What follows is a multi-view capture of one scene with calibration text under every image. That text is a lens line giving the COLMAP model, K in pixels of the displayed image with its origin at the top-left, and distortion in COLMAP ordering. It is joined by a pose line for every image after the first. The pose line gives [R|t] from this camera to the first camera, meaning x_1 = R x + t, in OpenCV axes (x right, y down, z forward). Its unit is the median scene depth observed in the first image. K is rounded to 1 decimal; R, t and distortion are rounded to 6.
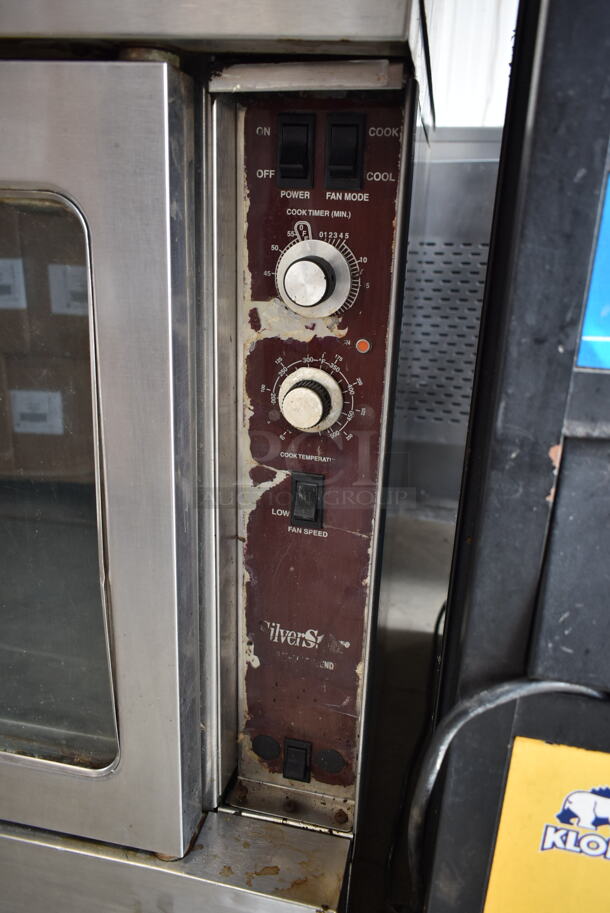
lens RADIAL K [[703.1, 0, 302.1], [0, 703.1, 449.6], [0, 0, 1]] dist [-0.027475, 0.019804]
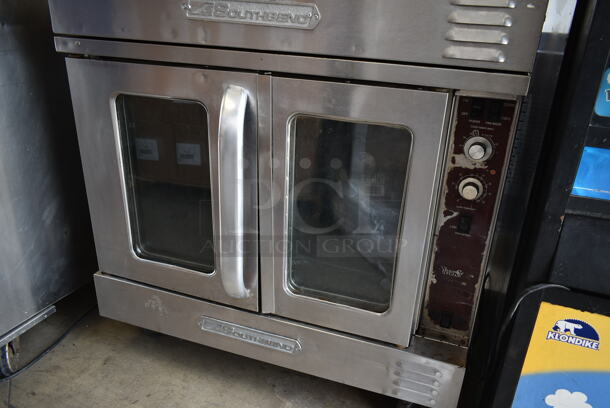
lens RADIAL K [[469.8, 0, 306.6], [0, 469.8, 200.0], [0, 0, 1]] dist [-0.027475, 0.019804]
pose [[0.990706, 0.055124, -0.124350, -0.431901], [-0.048045, 0.997088, 0.059222, -0.111393], [0.127252, -0.052698, 0.990470, -1.024263]]
